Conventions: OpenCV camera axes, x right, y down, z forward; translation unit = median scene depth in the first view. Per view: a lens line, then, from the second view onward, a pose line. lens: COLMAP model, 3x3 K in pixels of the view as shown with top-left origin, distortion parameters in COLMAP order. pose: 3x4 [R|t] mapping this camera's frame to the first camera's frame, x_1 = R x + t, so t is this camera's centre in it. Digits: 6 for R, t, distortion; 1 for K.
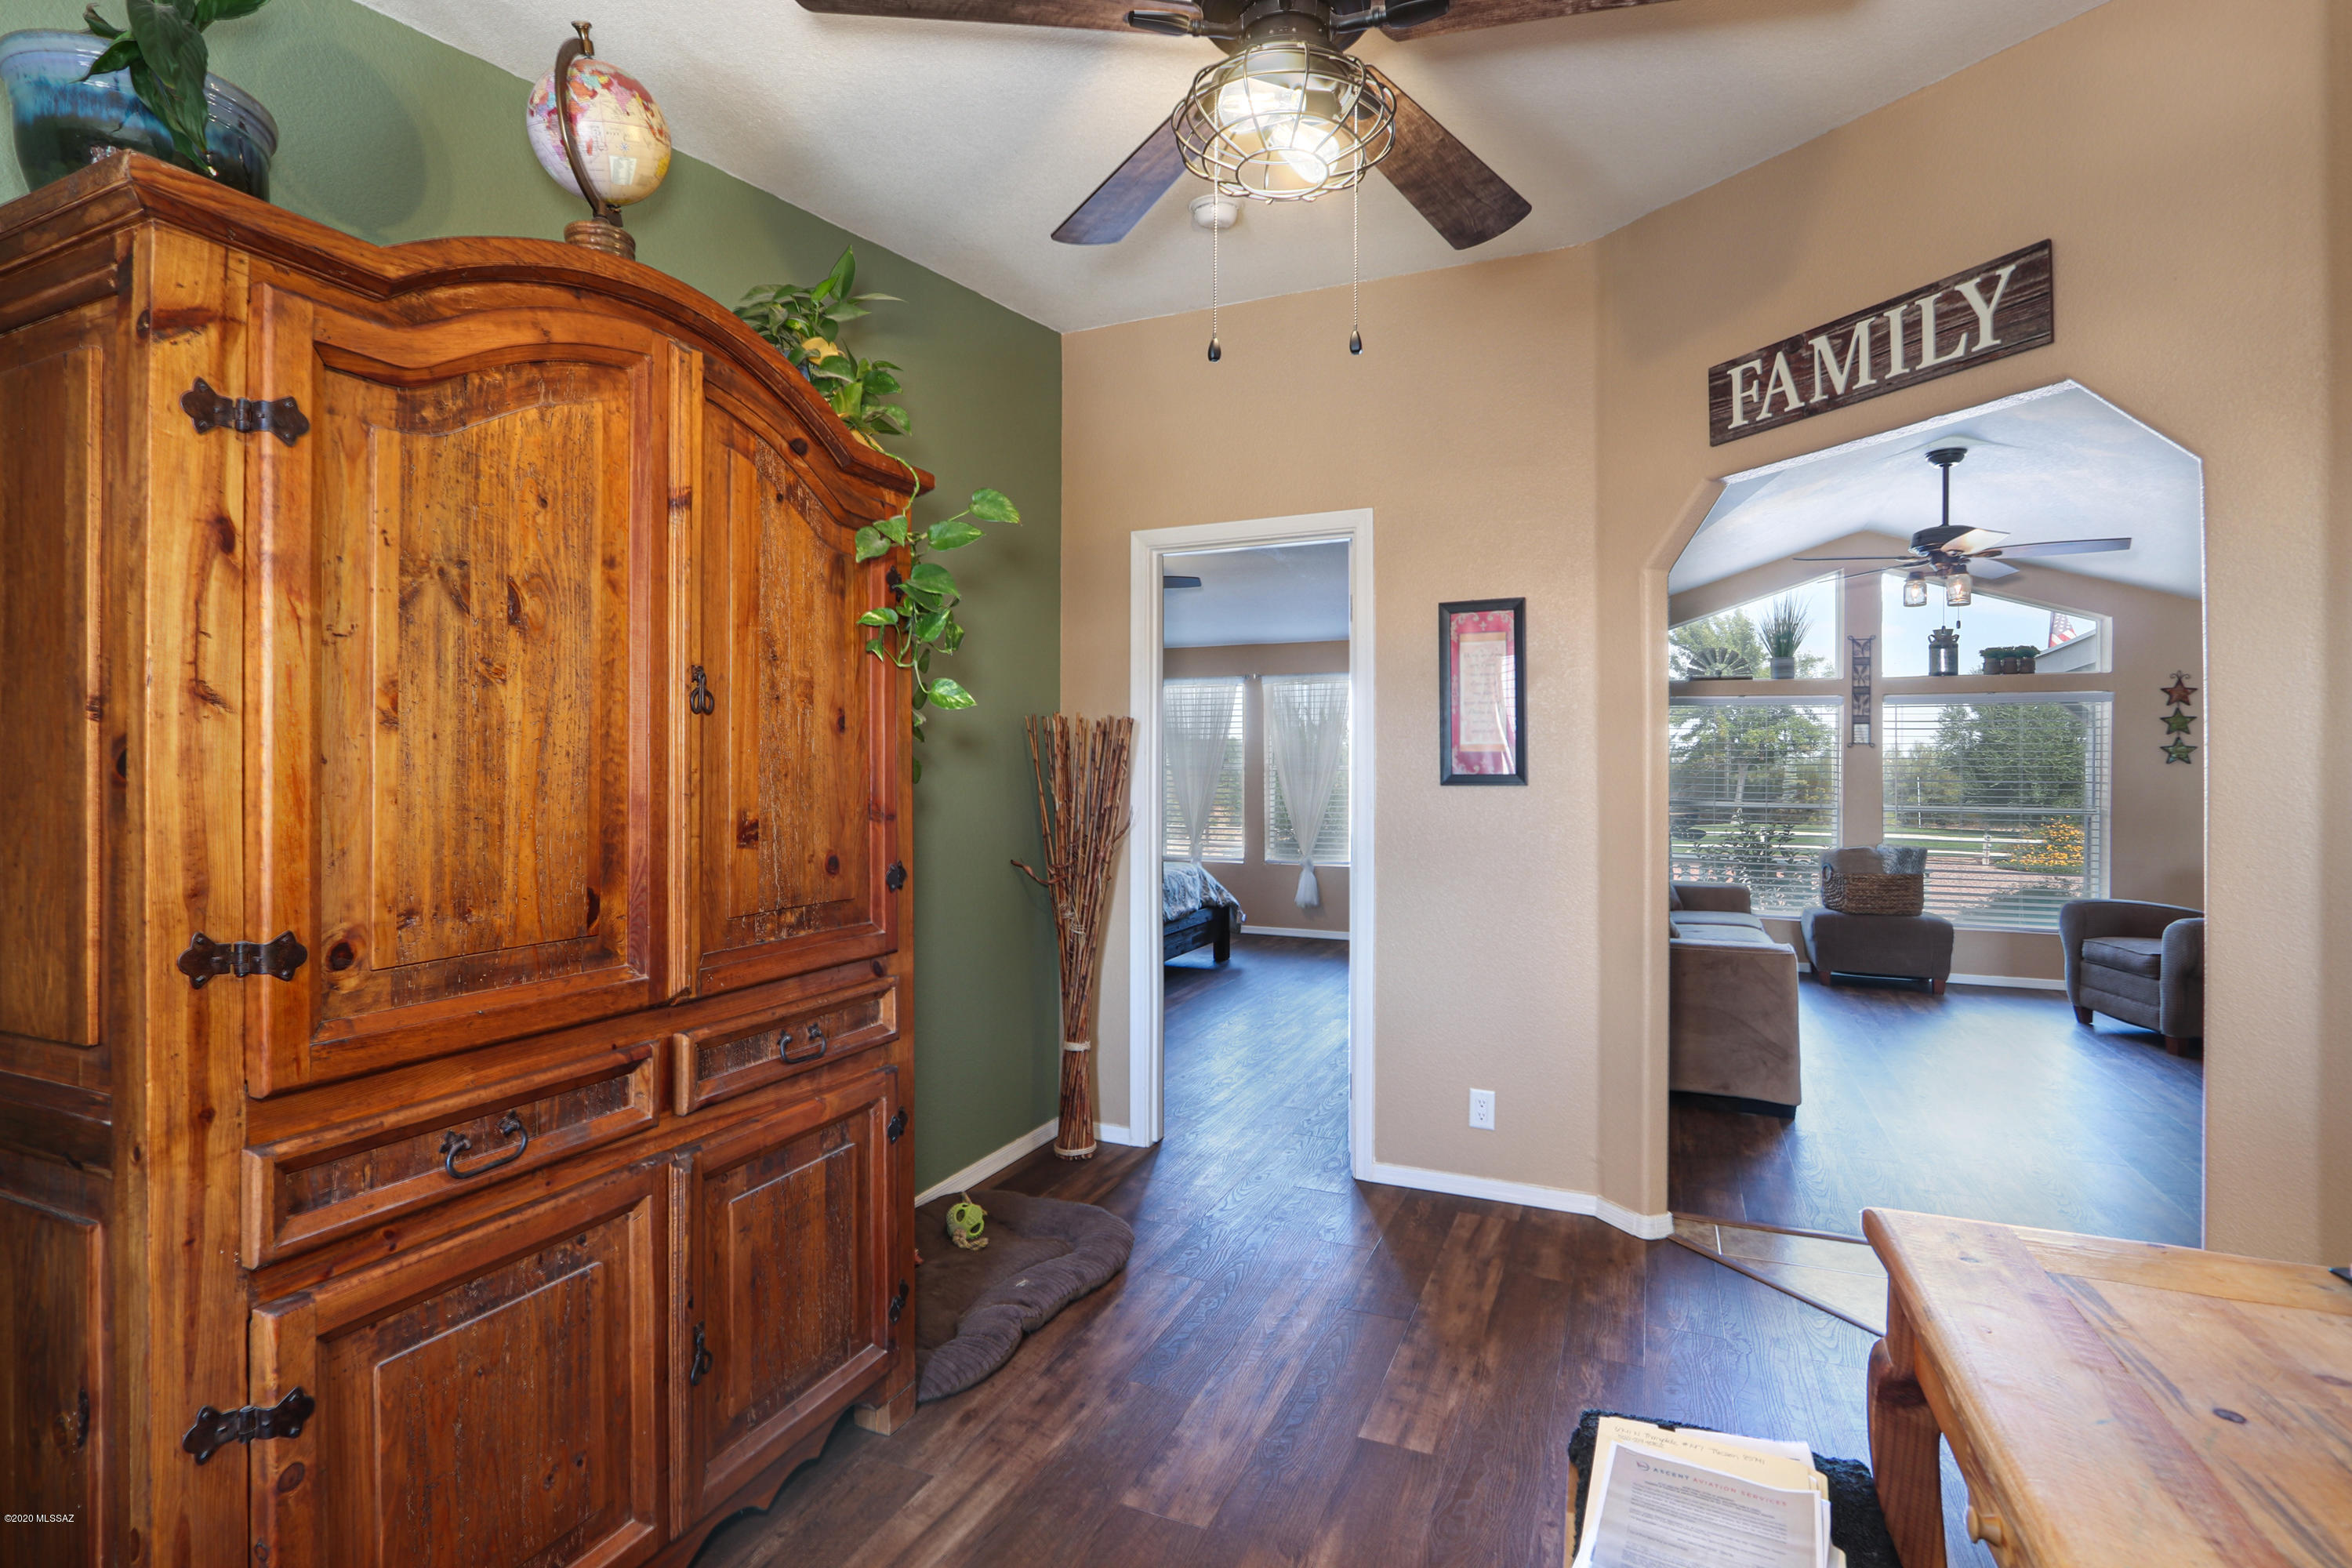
lens RADIAL K [[1081.1, 0, 1184.1], [0, 1081.1, 771.1], [0, 0, 1]] dist [-0.015935, 0.000587]
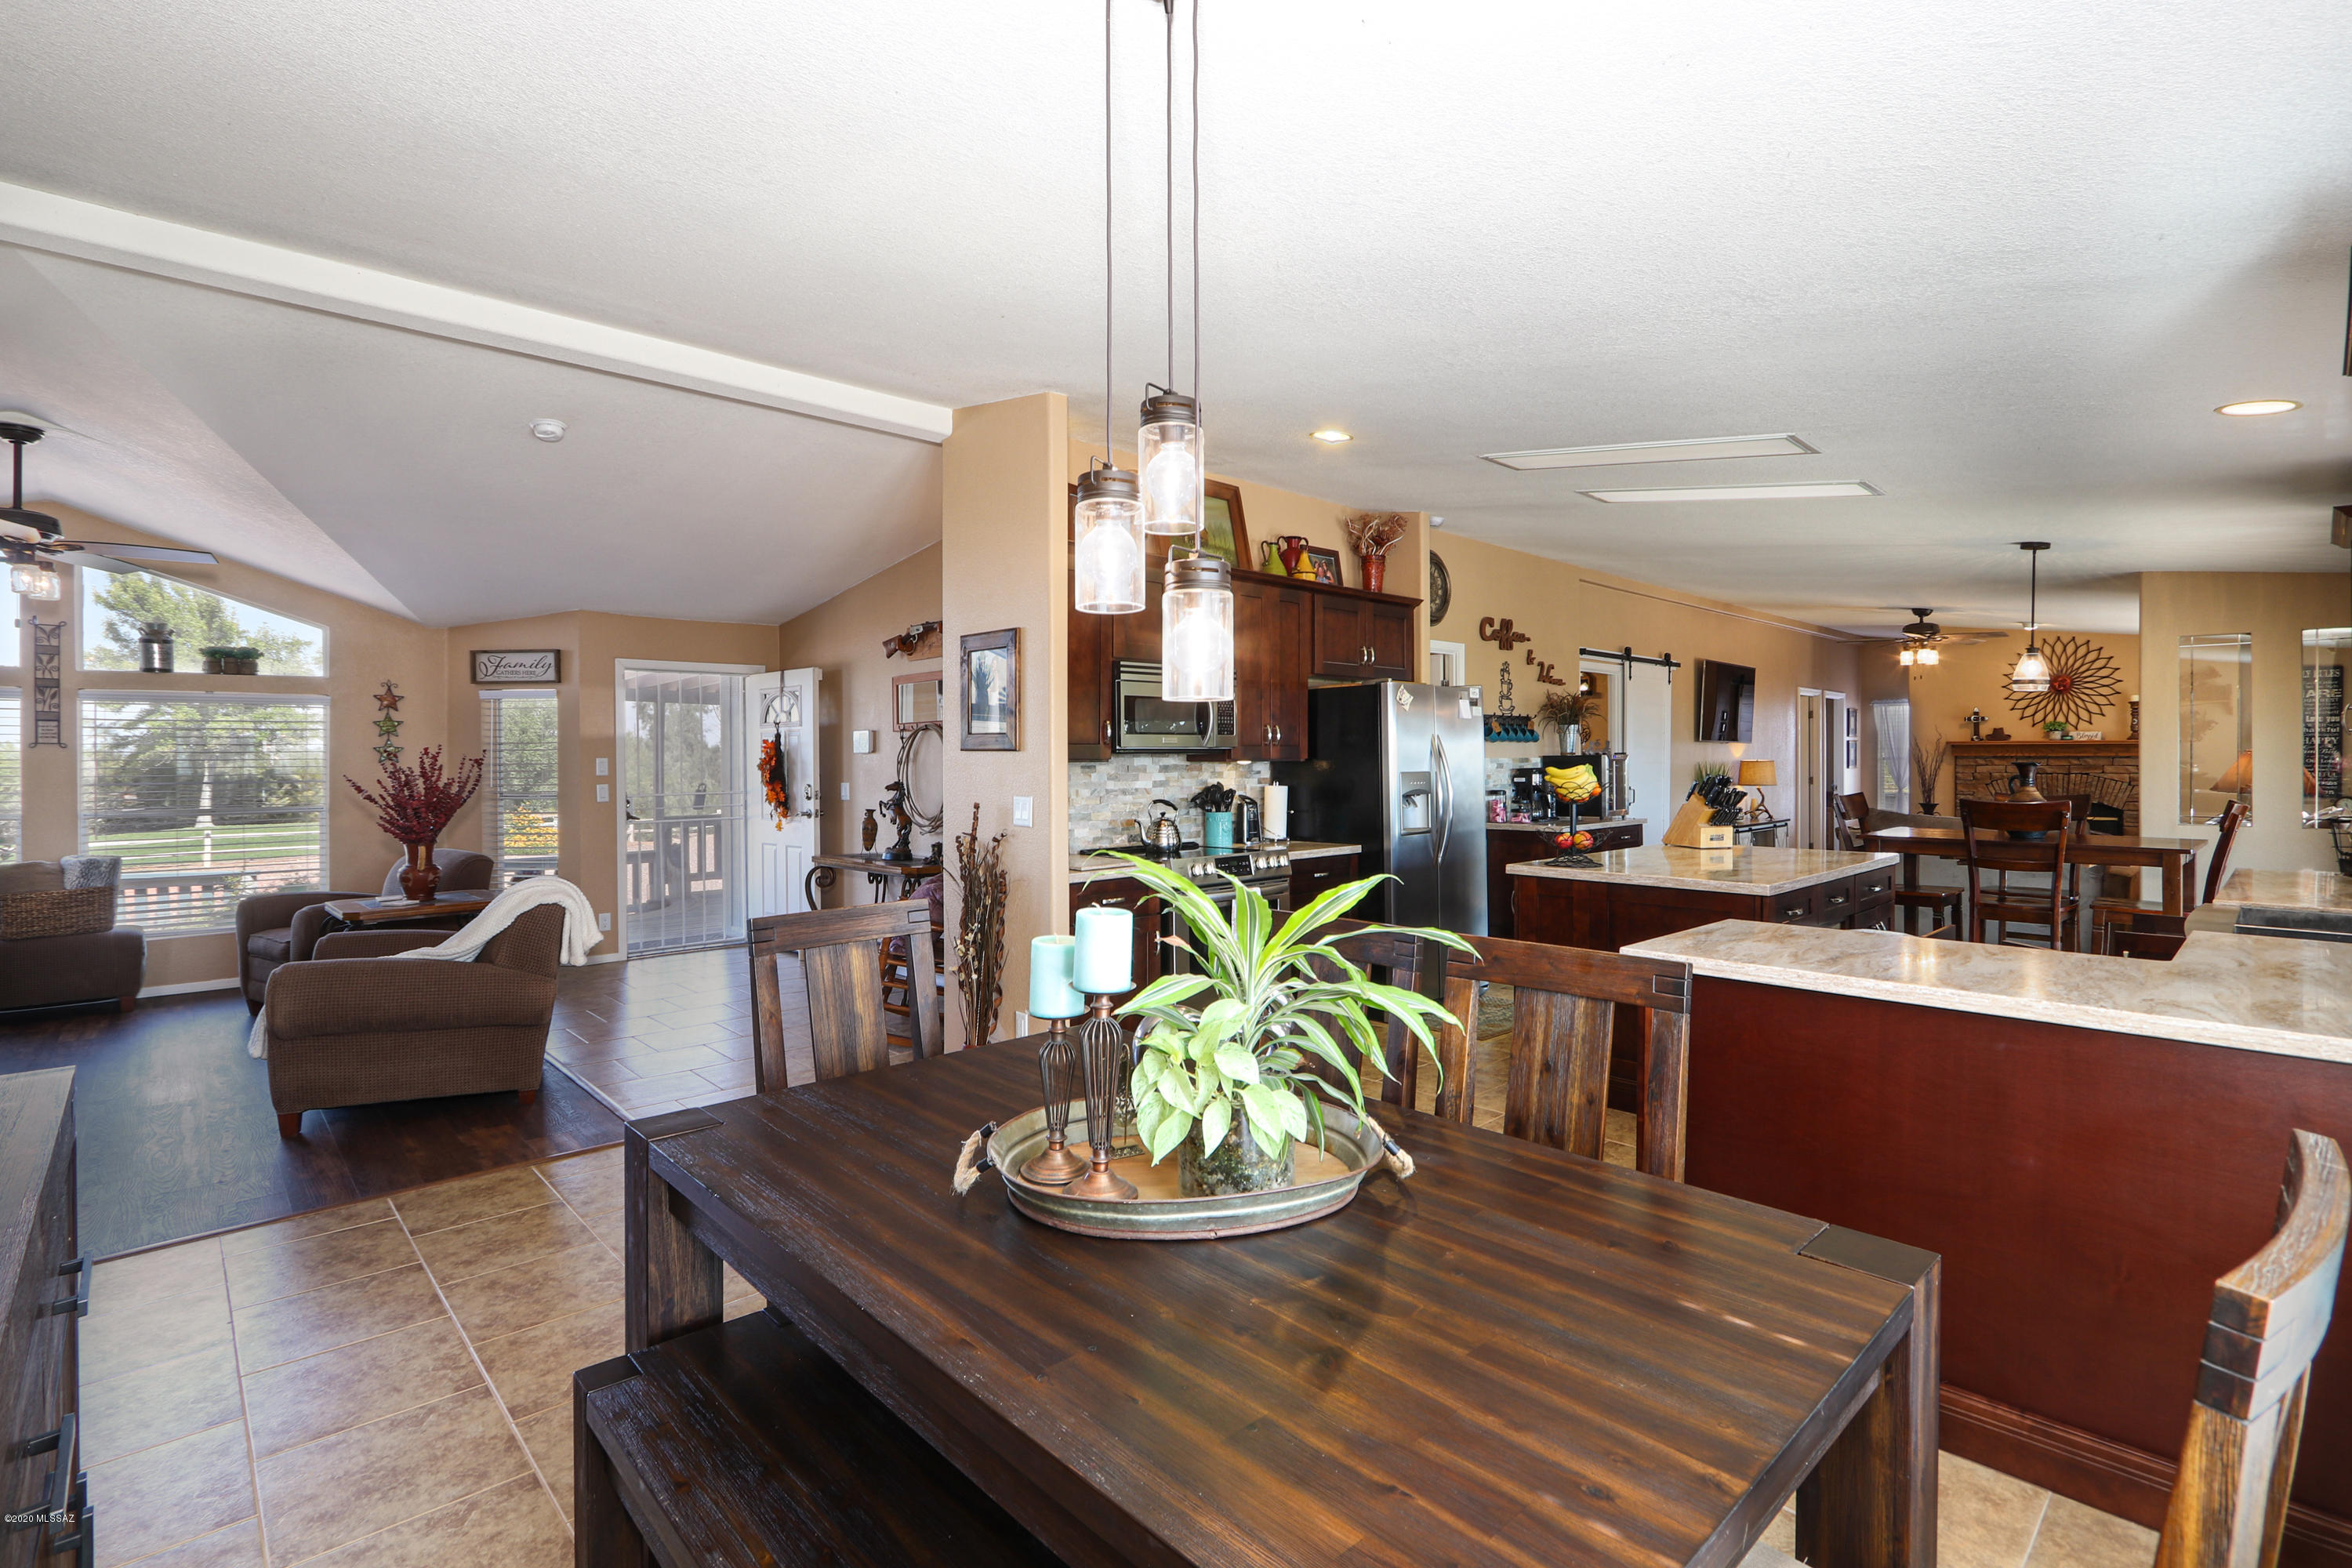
lens RADIAL K [[1081.1, 0, 1167.7], [0, 1081.1, 765.3], [0, 0, 1]] dist [-0.015935, 0.000587]
pose [[0.409469, -0.016799, 0.912169, 0.216299], [0.010892, 0.999849, 0.013525, -0.009812], [-0.912259, 0.004397, 0.409590, -0.198985]]
